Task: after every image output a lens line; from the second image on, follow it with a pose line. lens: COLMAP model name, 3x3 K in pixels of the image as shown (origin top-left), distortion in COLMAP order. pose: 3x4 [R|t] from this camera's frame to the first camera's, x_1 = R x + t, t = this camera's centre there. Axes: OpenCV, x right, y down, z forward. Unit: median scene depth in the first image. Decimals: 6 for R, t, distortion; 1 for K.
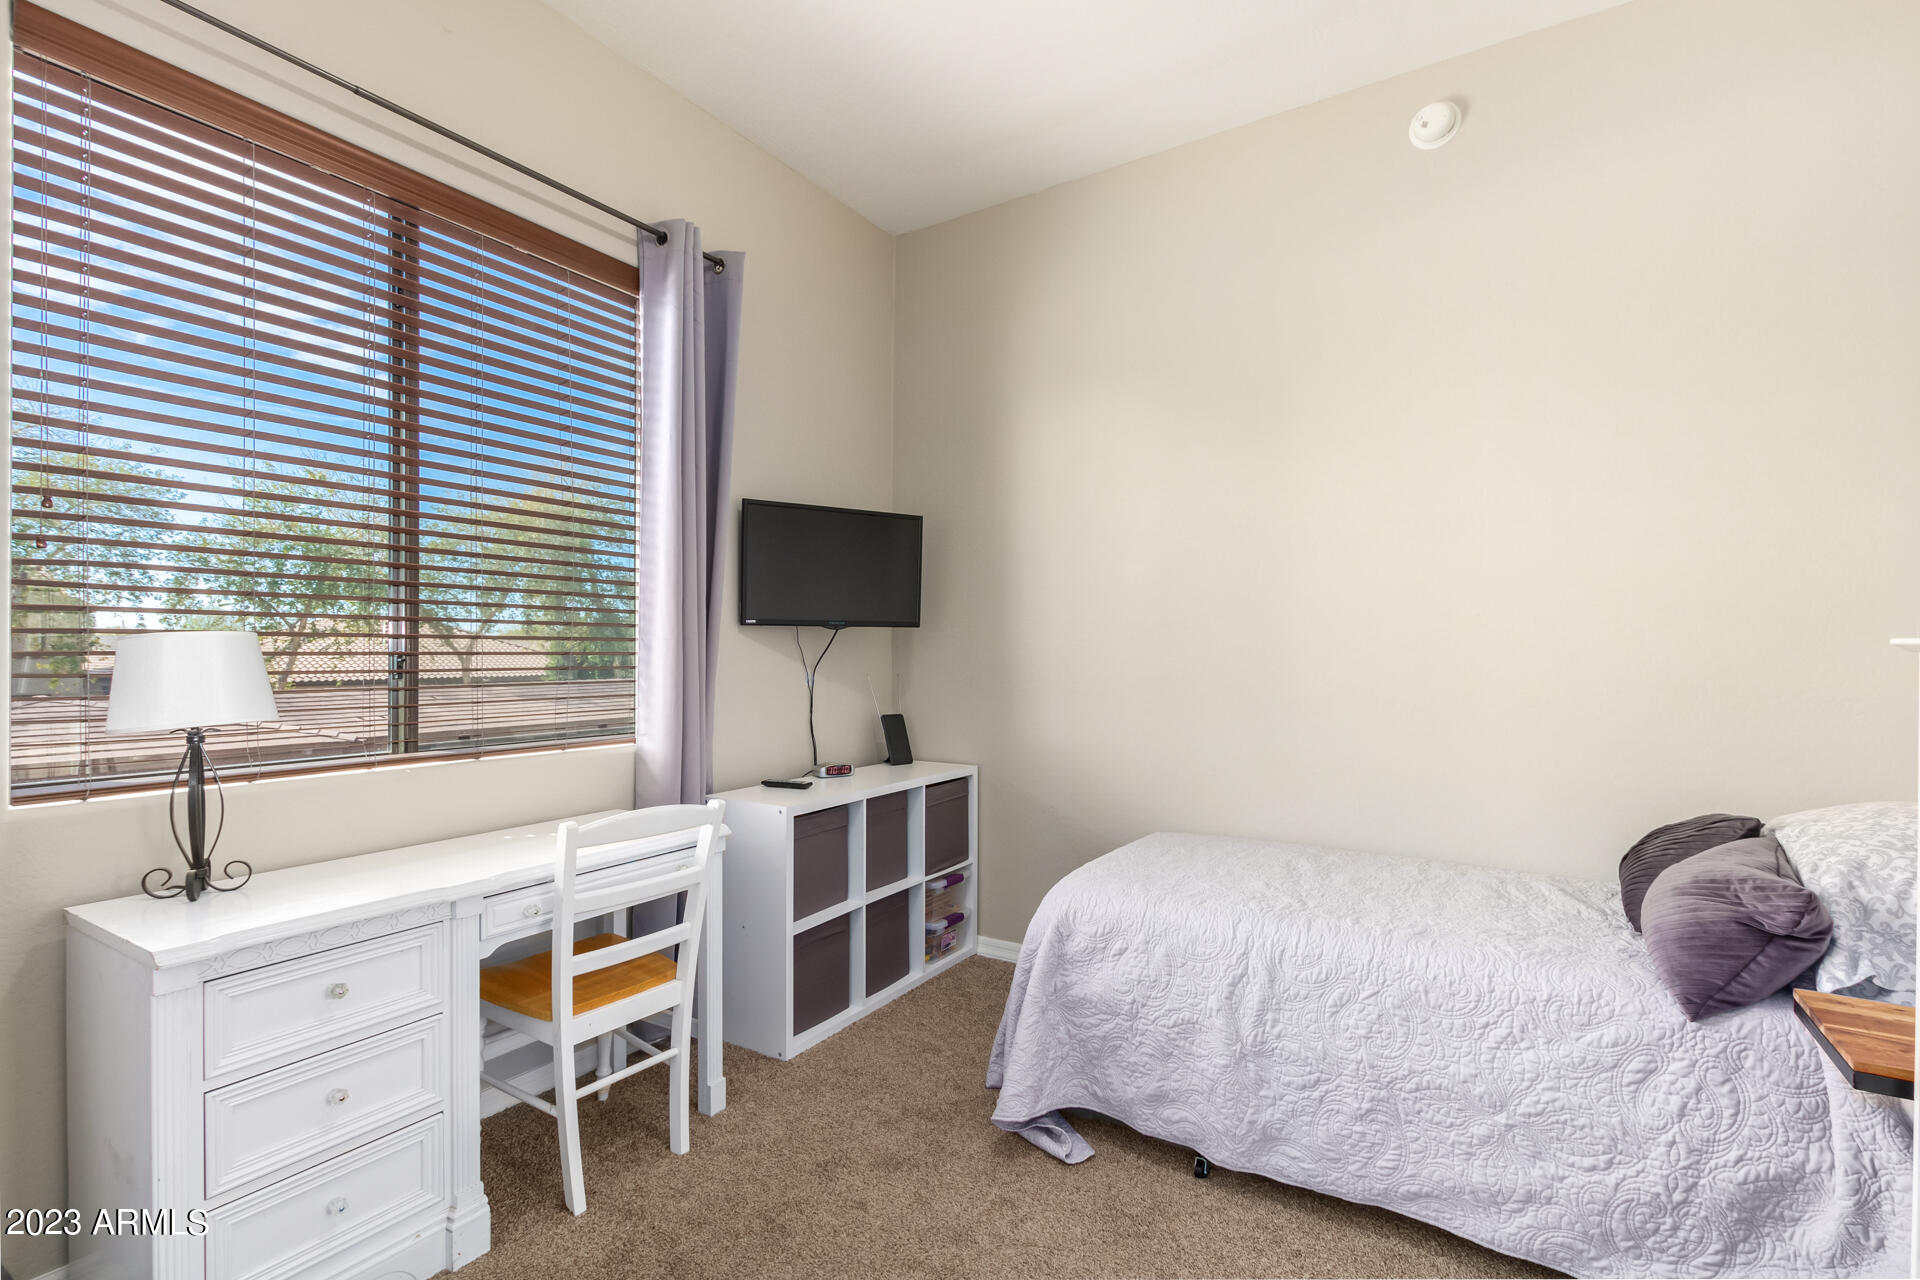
lens RADIAL K [[878.9, 0, 966.8], [0, 878.9, 650.1], [0, 0, 1]] dist [0.000841, 0.000361]
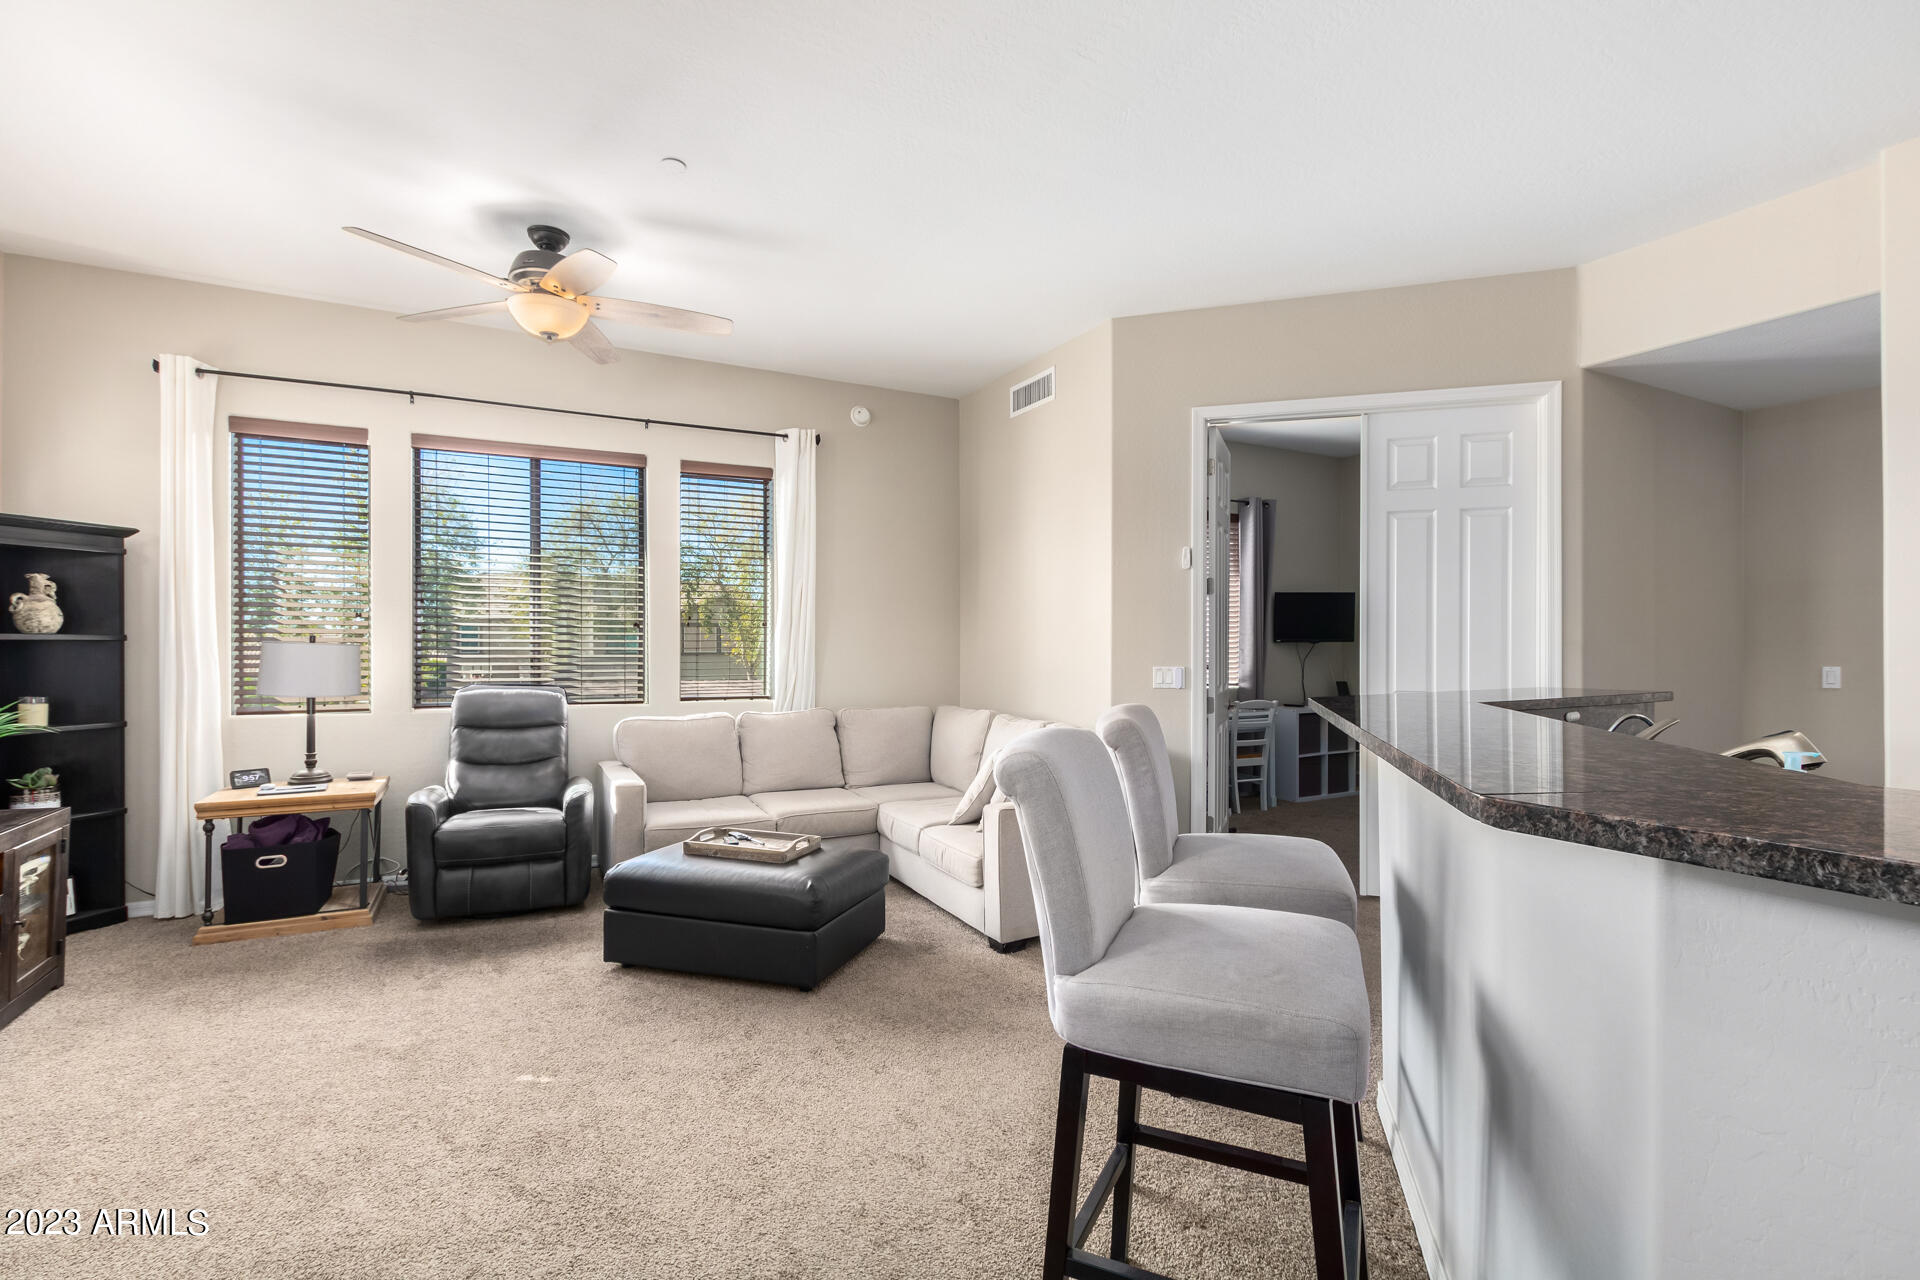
lens RADIAL K [[878.9, 0, 966.8], [0, 878.9, 650.1], [0, 0, 1]] dist [0.000841, 0.000361]
pose [[0.868006, -0.000237, -0.496554, 0.252424], [0.000624, 1.000000, 0.000613, -0.012354], [0.496553, -0.000842, 0.868006, -1.801923]]
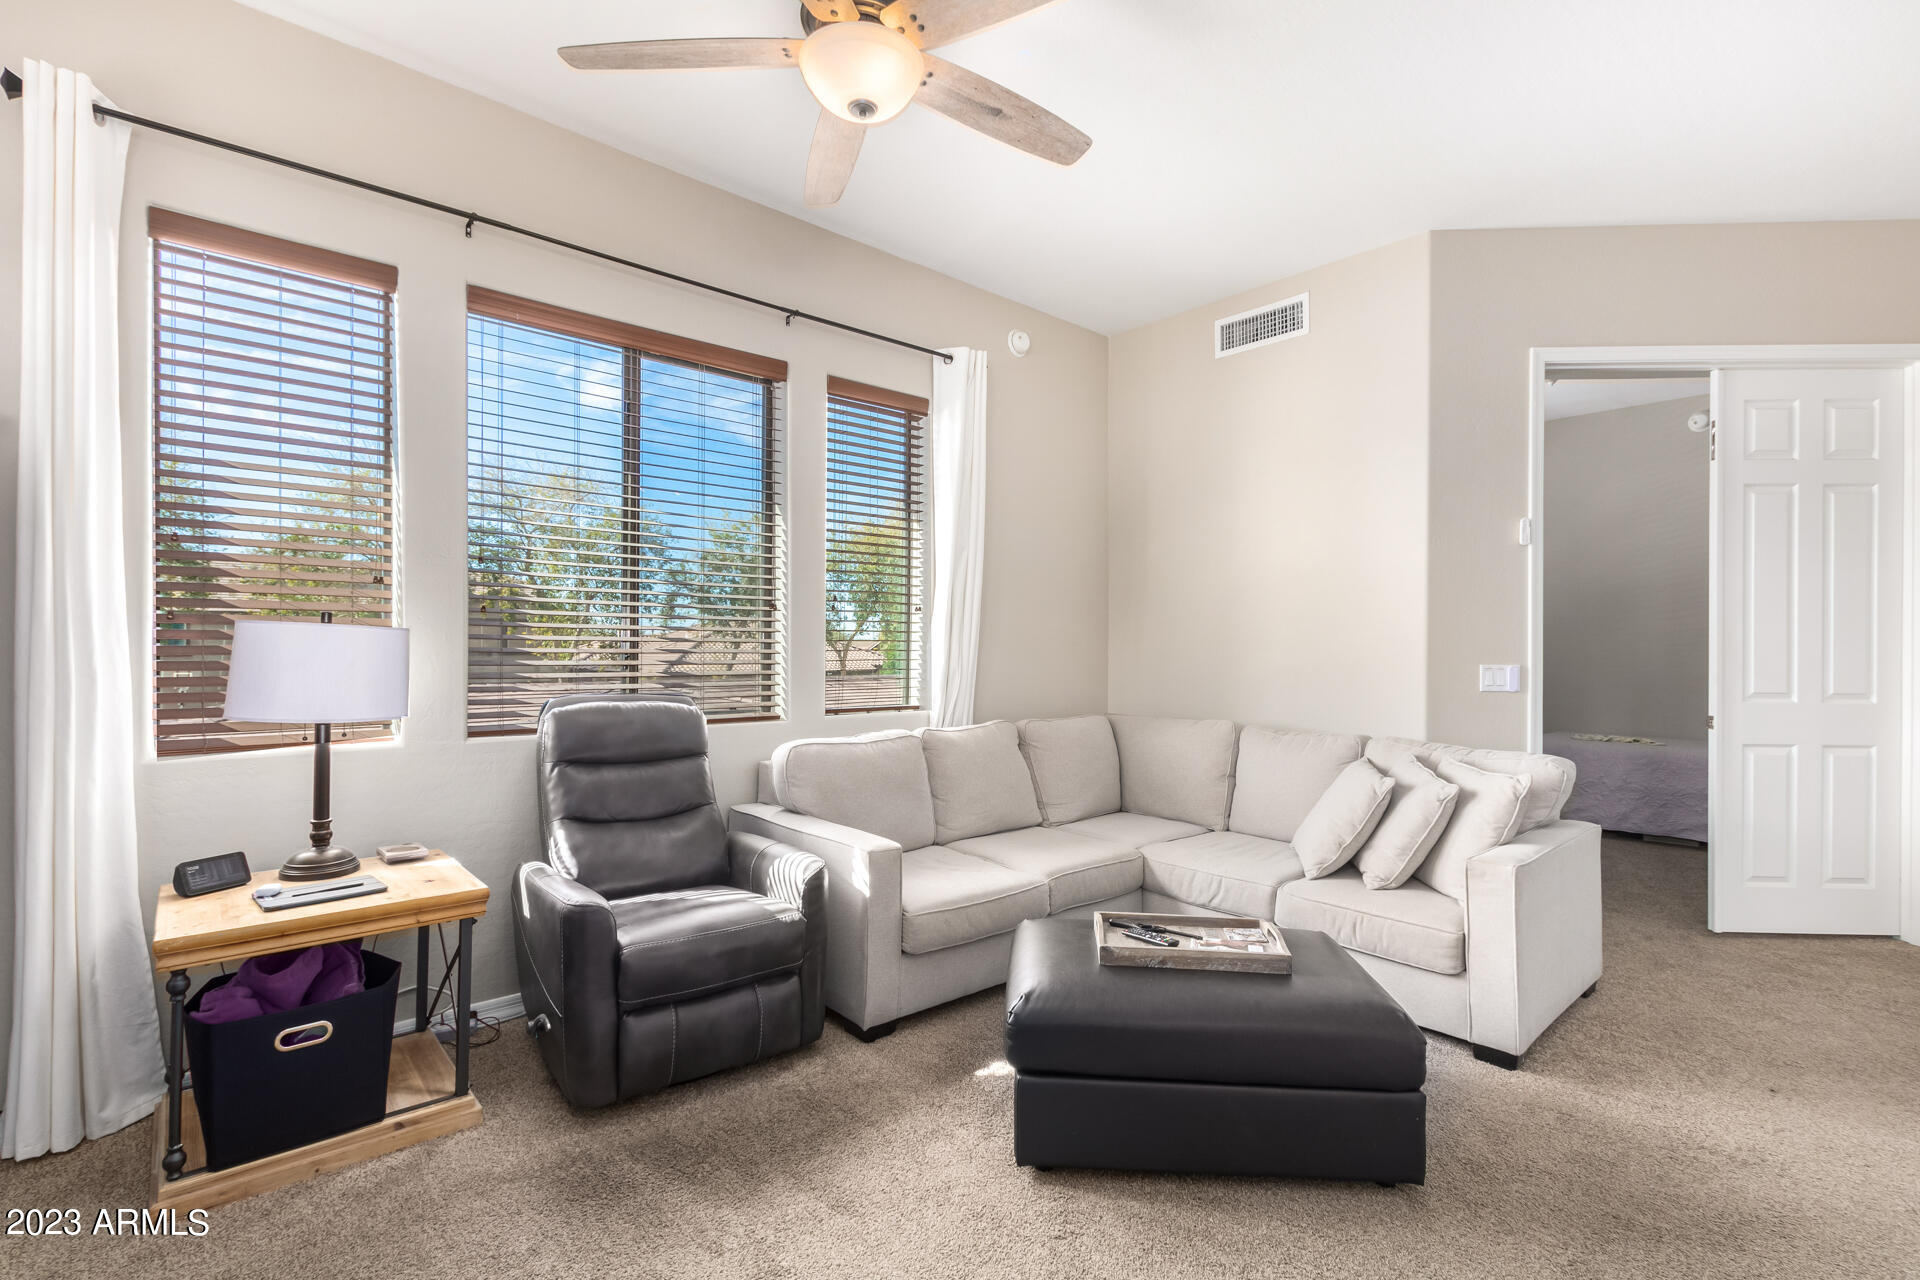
lens RADIAL K [[875.3, 0, 961.0], [0, 875.3, 648.5], [0, 0, 1]] dist [0.000797, -0.001038]
pose [[0.960490, 0.002639, -0.278302, -1.250930], [-0.002692, 0.999996, 0.000190, 0.002731], [0.278301, 0.000566, 0.960494, -1.620009]]
